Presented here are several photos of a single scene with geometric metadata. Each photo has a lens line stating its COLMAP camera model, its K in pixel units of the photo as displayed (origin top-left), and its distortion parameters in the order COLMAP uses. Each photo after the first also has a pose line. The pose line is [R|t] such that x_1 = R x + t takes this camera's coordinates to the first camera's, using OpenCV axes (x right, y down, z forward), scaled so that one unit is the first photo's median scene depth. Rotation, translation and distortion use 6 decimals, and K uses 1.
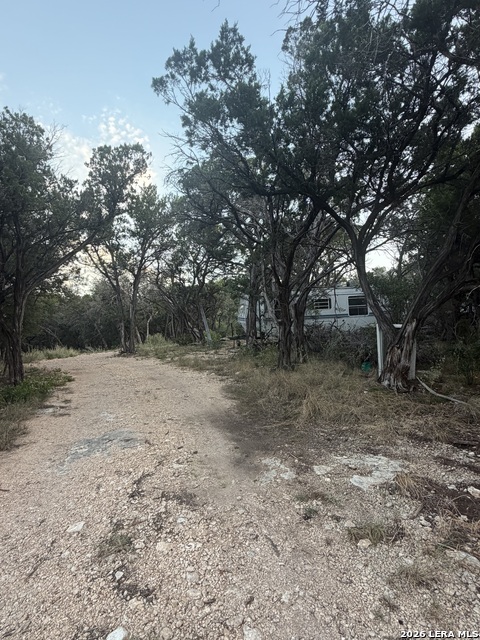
lens RADIAL K [[337.3, 0, 239.8], [0, 337.3, 318.0], [0, 0, 1]] dist [-0.001746, -0.000164]
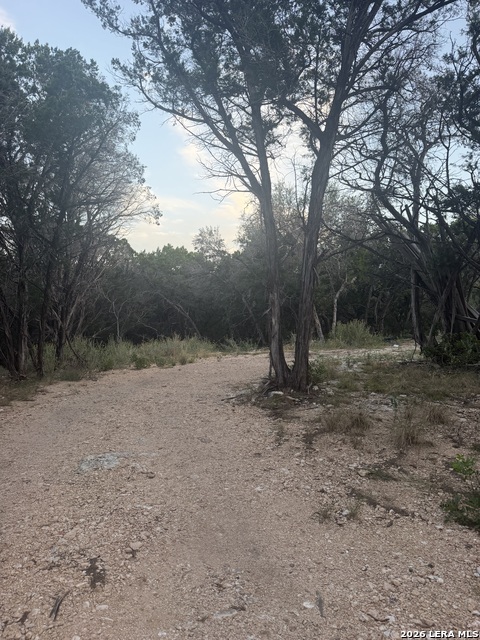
lens RADIAL K [[450.4, 0, 243.2], [0, 450.4, 322.1], [0, 0, 1]] dist [0.004768, 0.000770]
pose [[0.900281, 0.047069, -0.432757, -0.267199], [-0.019876, 0.997545, 0.067151, 0.018596], [0.434855, -0.051854, 0.899006, 0.842487]]
